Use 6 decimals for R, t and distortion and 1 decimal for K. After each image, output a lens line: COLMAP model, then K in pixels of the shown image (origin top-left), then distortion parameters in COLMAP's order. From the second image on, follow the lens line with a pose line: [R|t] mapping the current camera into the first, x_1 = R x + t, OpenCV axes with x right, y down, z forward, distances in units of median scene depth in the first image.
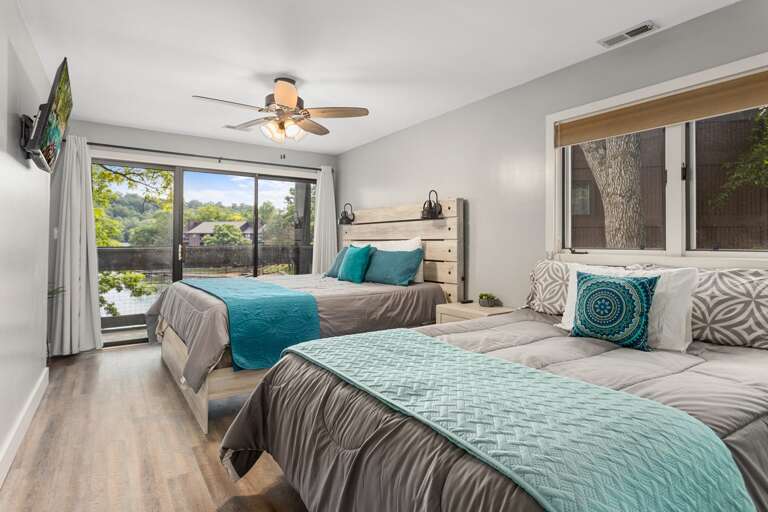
lens RADIAL K [[357.0, 0, 383.5], [0, 357.0, 240.2], [0, 0, 1]] dist [-0.001163, -0.000189]
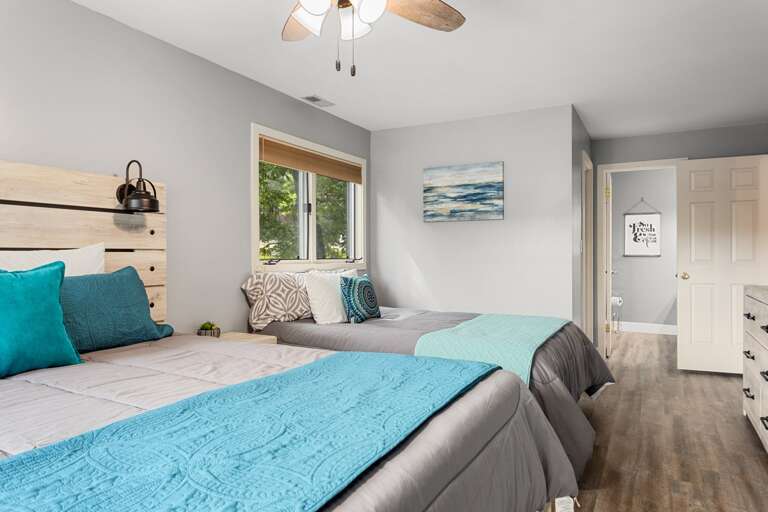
lens RADIAL K [[507.9, 0, 384.0], [0, 507.9, 256.0], [0, 0, 1]] dist [0.000056, -0.000075]
pose [[-0.404734, -0.000842, 0.914434, -0.931869], [-0.000912, 0.999999, 0.000517, 0.009363], [-0.914434, -0.000625, -0.404735, 1.217973]]
